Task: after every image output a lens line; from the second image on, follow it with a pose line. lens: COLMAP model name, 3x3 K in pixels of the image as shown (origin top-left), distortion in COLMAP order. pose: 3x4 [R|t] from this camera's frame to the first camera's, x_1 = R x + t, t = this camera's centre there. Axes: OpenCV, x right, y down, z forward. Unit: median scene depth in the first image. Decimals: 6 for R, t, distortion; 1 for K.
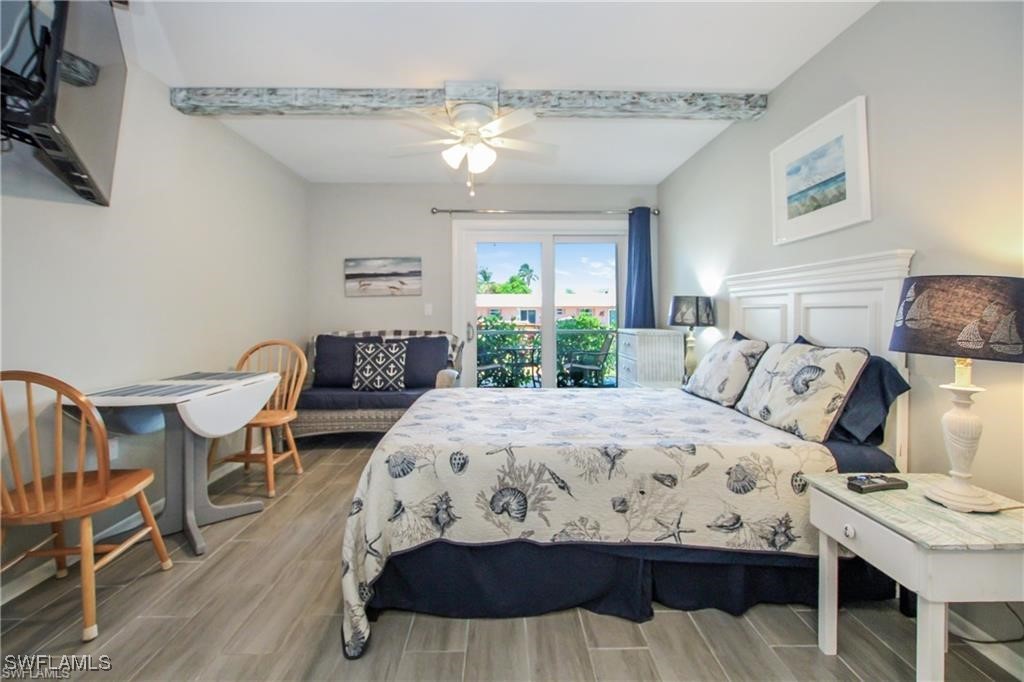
lens RADIAL K [[481.1, 0, 507.1], [0, 481.1, 305.9], [0, 0, 1]] dist [-0.010955, 0.002888]
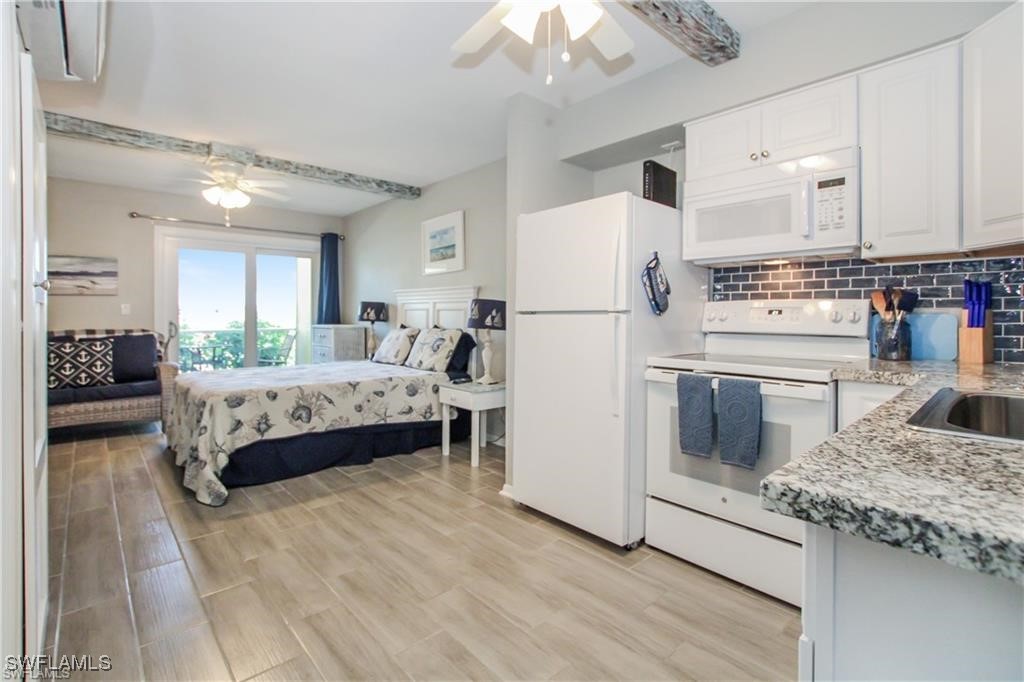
lens RADIAL K [[481.1, 0, 509.2], [0, 481.1, 314.6], [0, 0, 1]] dist [-0.010955, 0.002888]
pose [[0.758279, -0.000058, 0.651930, -0.372125], [-0.011089, 0.999854, 0.012988, -0.005594], [-0.651836, -0.017078, 0.758168, -0.578361]]
